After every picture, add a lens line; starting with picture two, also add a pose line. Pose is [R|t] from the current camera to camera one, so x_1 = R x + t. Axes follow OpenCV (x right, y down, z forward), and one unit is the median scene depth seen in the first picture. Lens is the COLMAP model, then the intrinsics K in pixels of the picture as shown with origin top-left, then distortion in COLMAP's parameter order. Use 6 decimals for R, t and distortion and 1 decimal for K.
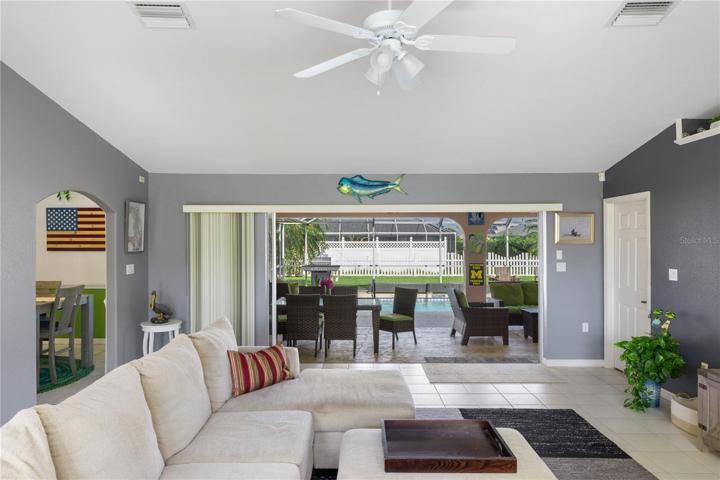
lens RADIAL K [[459.4, 0, 357.5], [0, 459.4, 243.4], [0, 0, 1]] dist [0.001534, 0.004385]
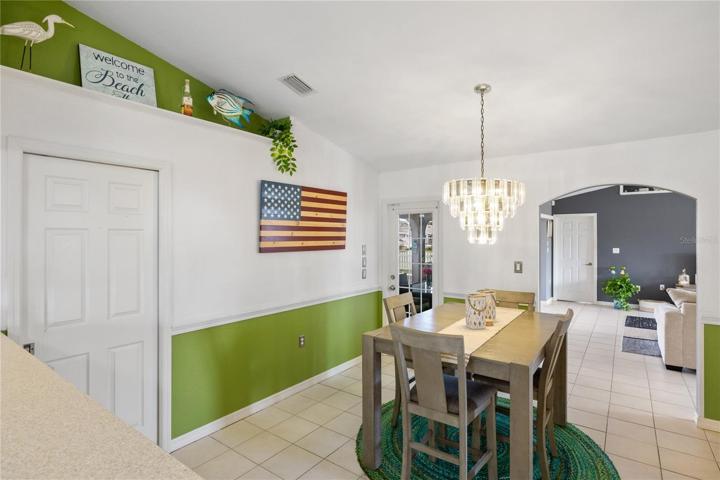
lens RADIAL K [[353.9, 0, 358.8], [0, 353.9, 236.7], [0, 0, 1]] dist [-0.000836, 0.000267]
pose [[0.585652, -0.002323, 0.810559, -0.881720], [0.007899, 0.999965, -0.002842, -0.001995], [-0.810524, 0.008067, 0.585650, 0.574826]]
